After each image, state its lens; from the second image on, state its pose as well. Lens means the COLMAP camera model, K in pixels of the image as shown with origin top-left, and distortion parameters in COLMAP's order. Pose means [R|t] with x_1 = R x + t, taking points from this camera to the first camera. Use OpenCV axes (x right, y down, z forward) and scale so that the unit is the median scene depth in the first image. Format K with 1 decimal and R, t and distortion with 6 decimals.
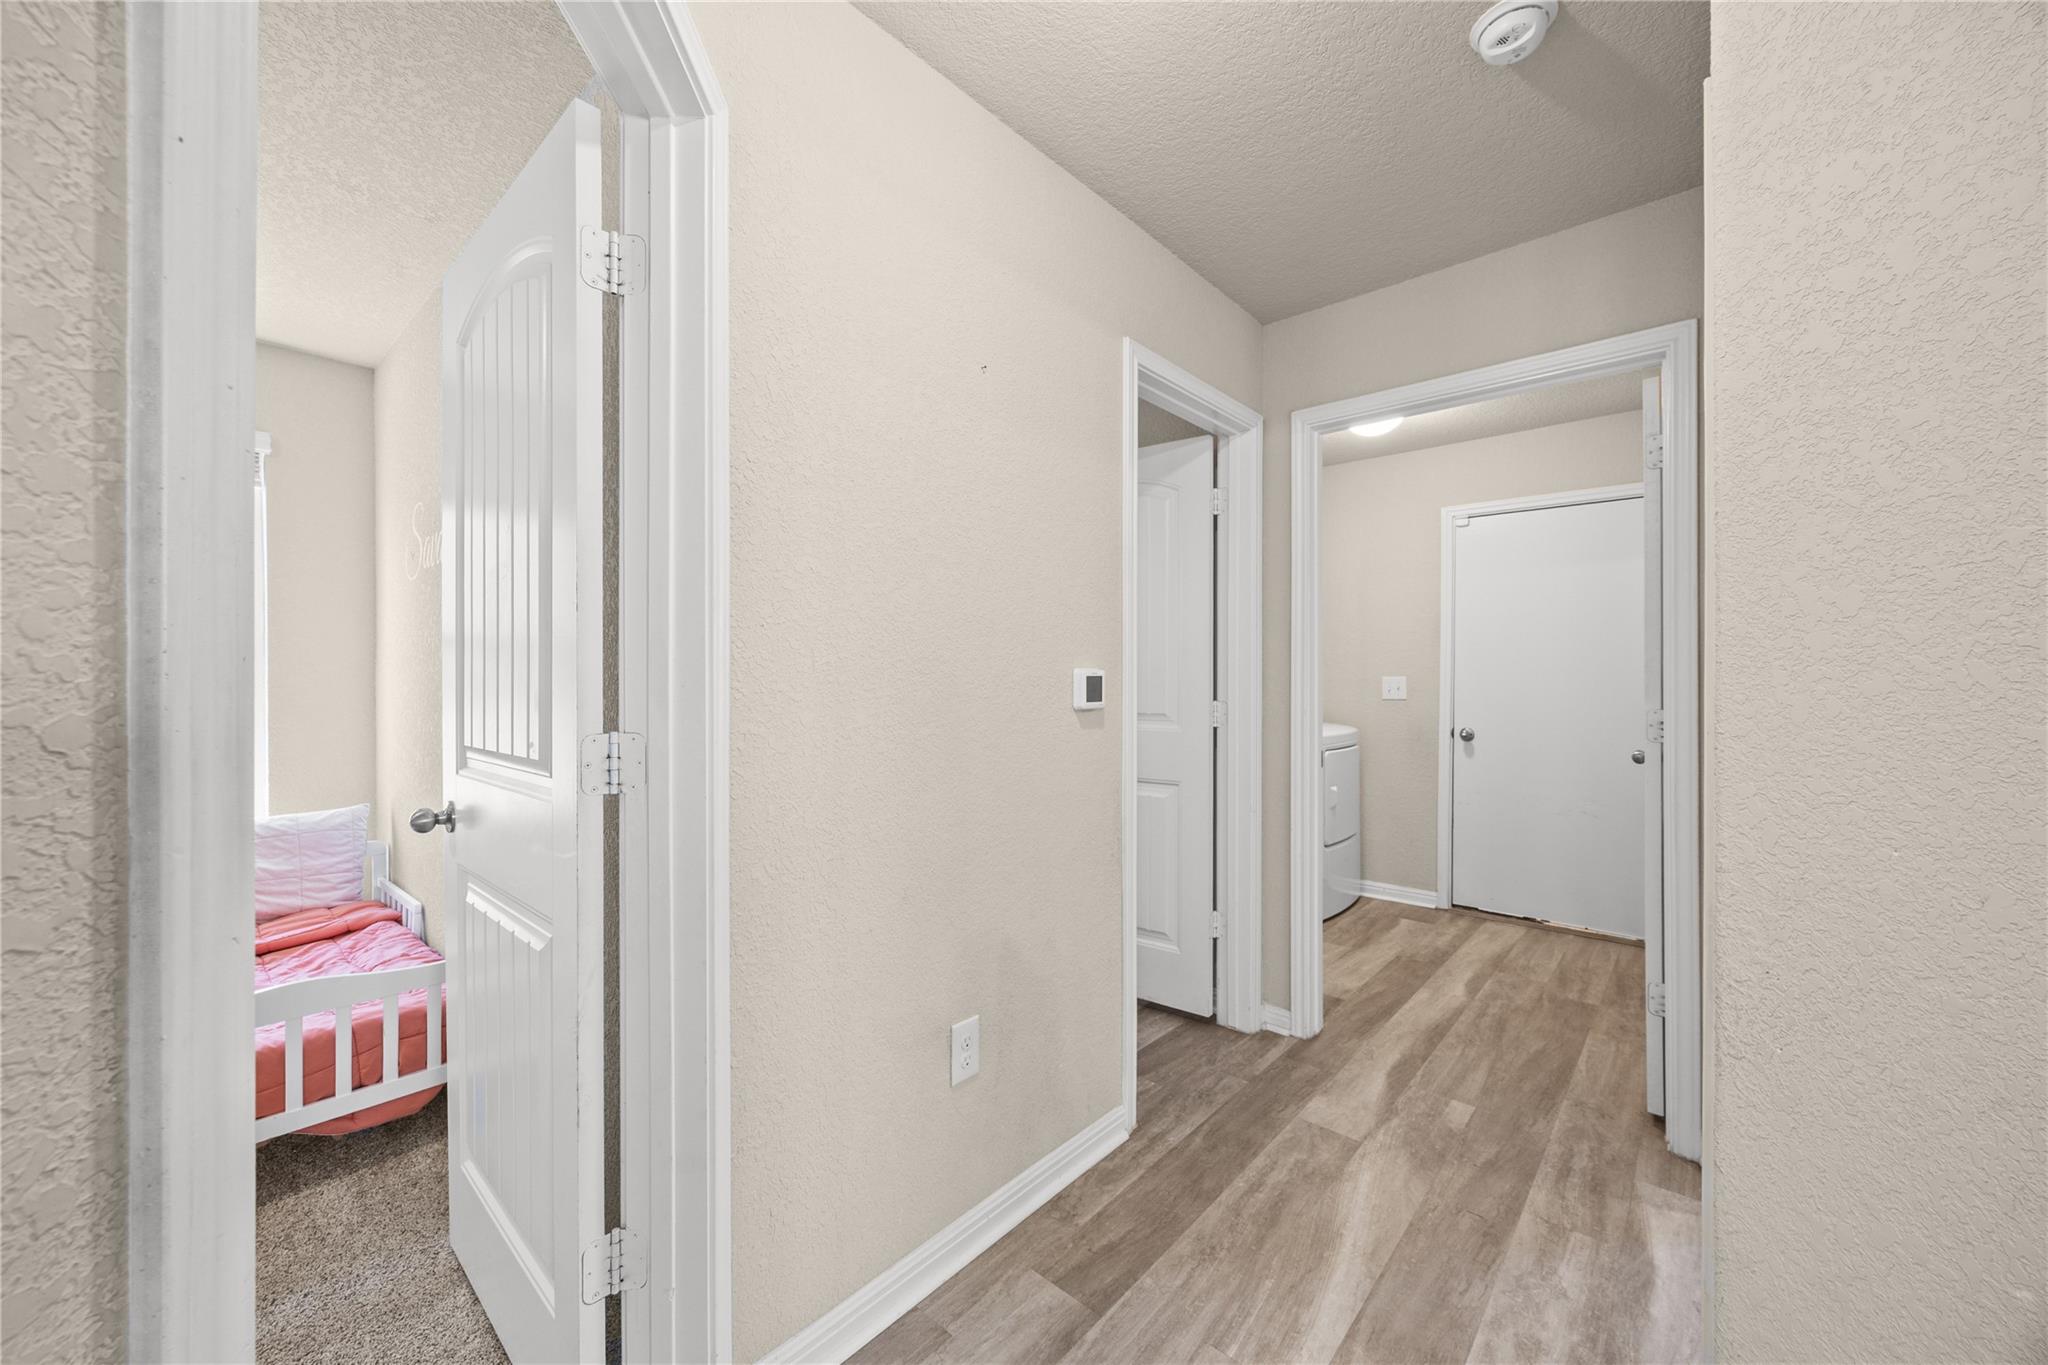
lens RADIAL K [[778.1, 0, 1019.4], [0, 778.1, 683.8], [0, 0, 1]] dist [-0.004003, 0.000880]
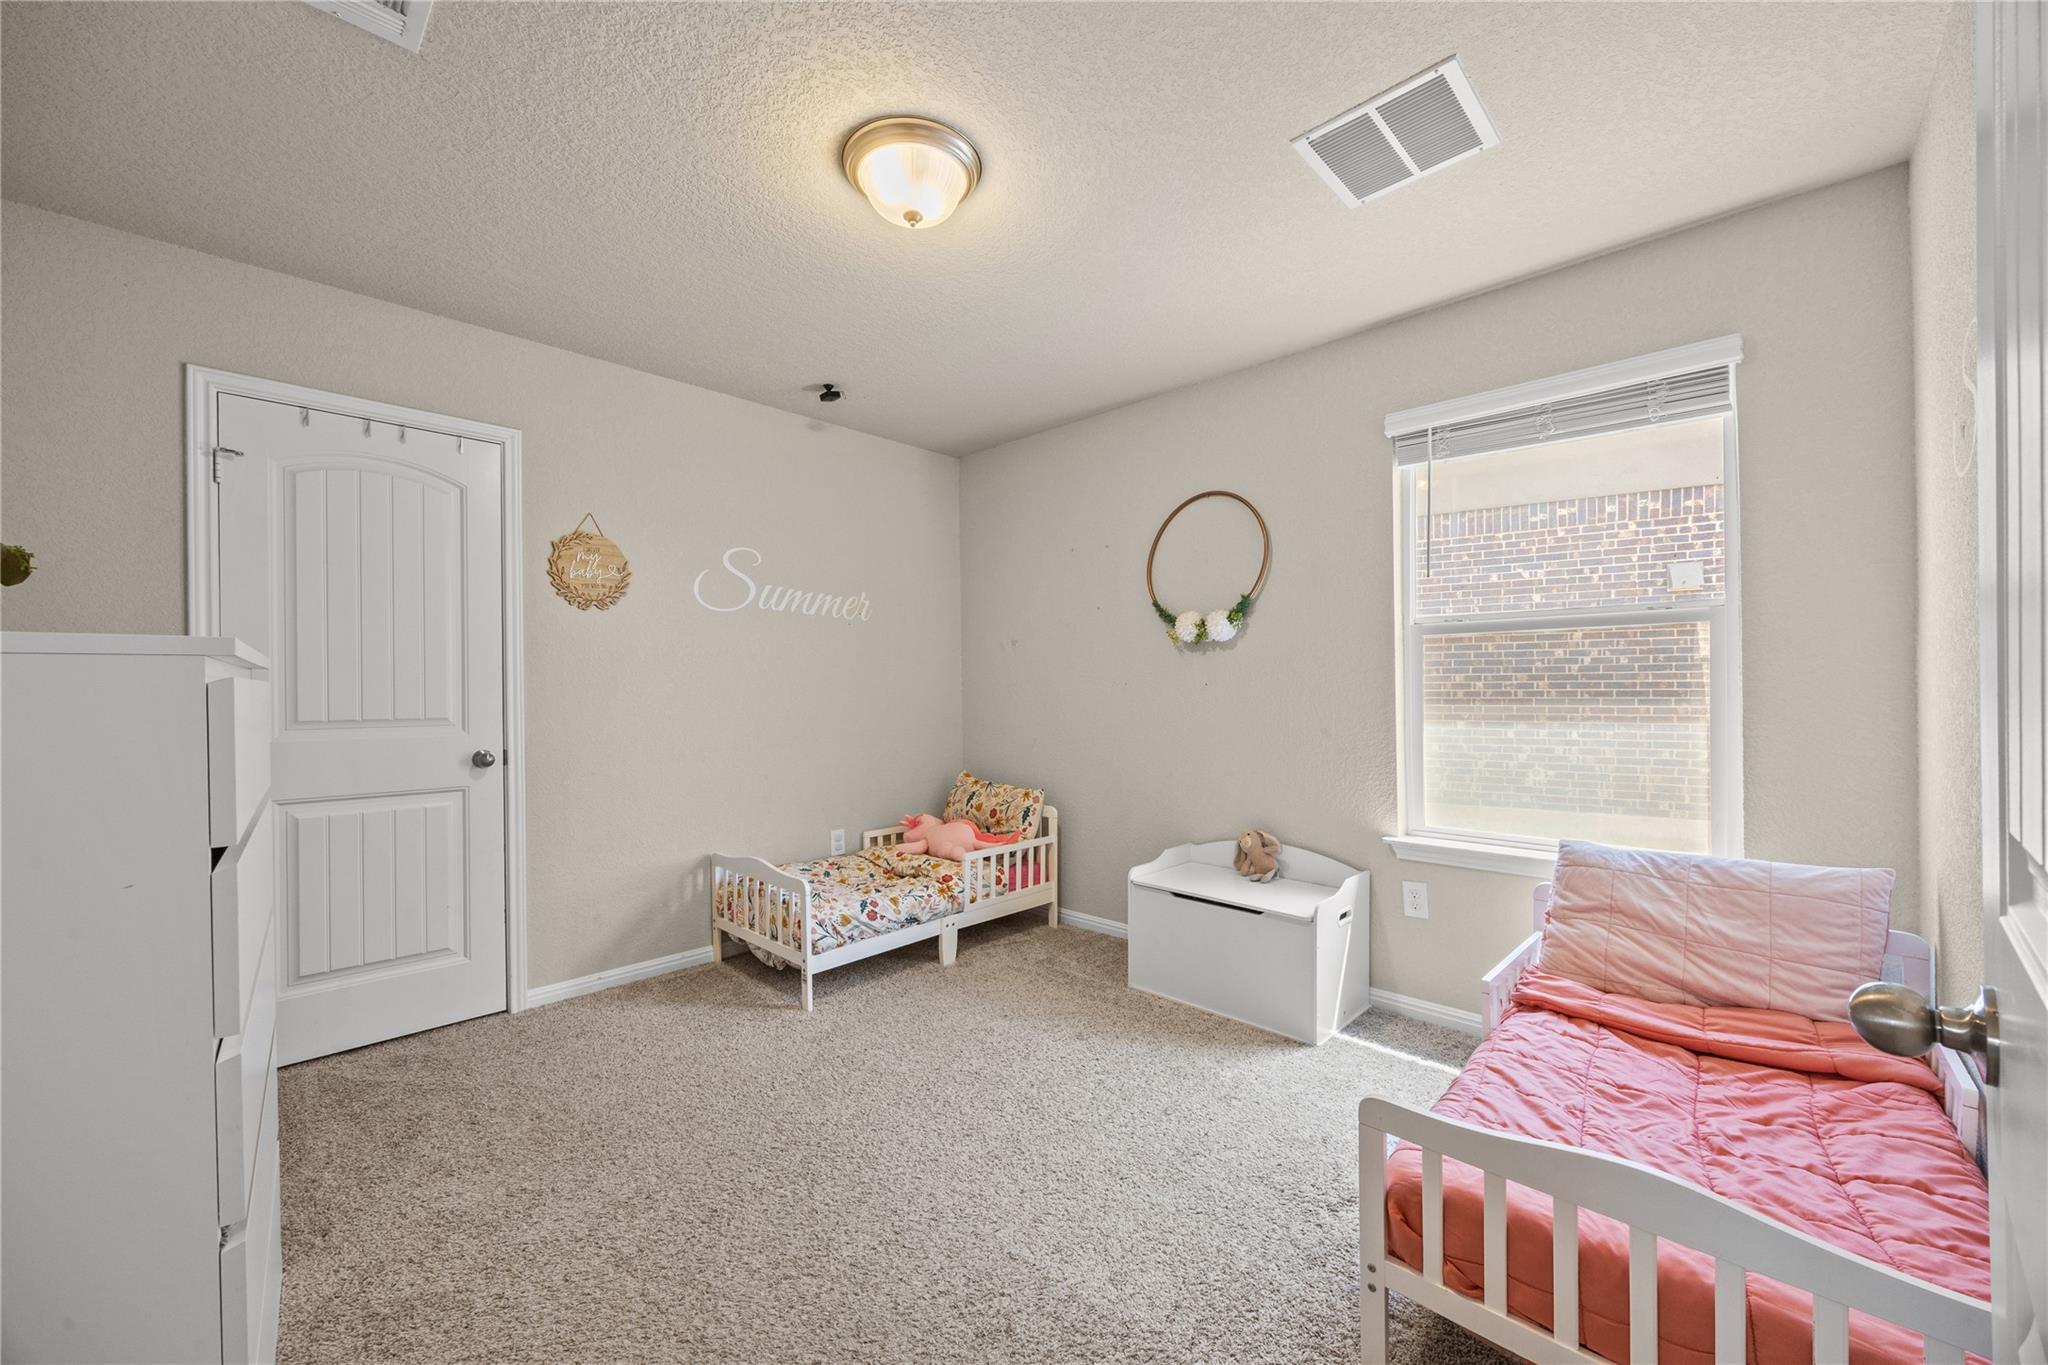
lens RADIAL K [[778.1, 0, 1012.1], [0, 778.1, 688.9], [0, 0, 1]] dist [-0.004003, 0.000880]
pose [[-0.021577, 0.010205, -0.999715, -0.231483], [-0.010334, 0.999892, 0.010430, 0.009312], [0.999714, 0.010556, -0.021469, 0.350413]]
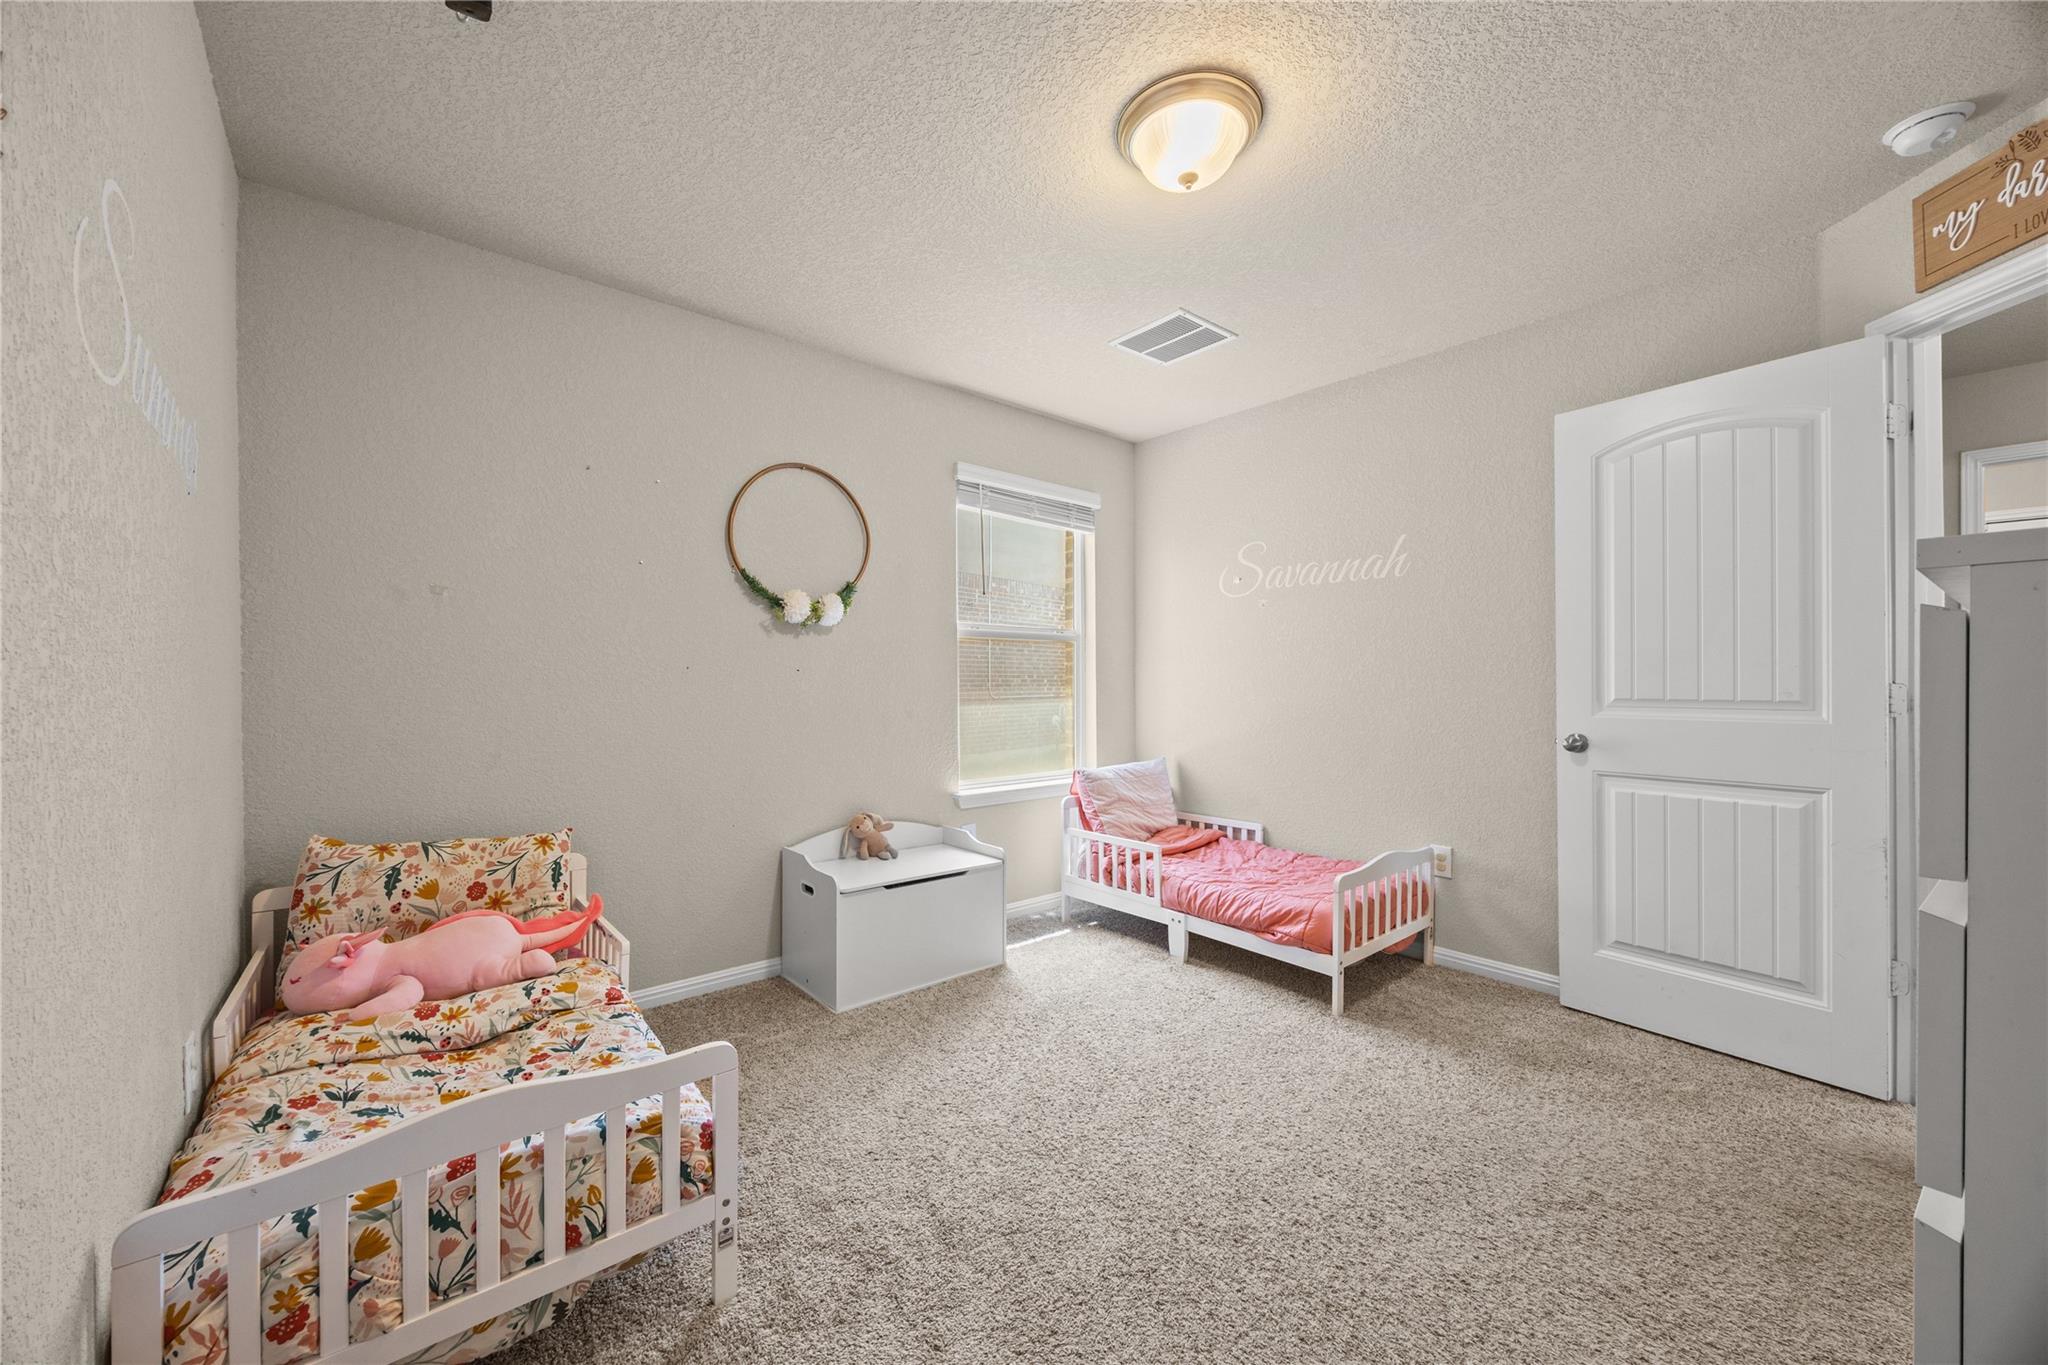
lens RADIAL K [[778.1, 0, 1019.5], [0, 778.1, 684.7], [0, 0, 1]] dist [-0.004003, 0.000880]
pose [[0.993334, 0.012563, -0.114583, -0.979344], [-0.013974, 0.999836, -0.011516, 0.039562], [0.114420, 0.013041, 0.993347, -0.420877]]
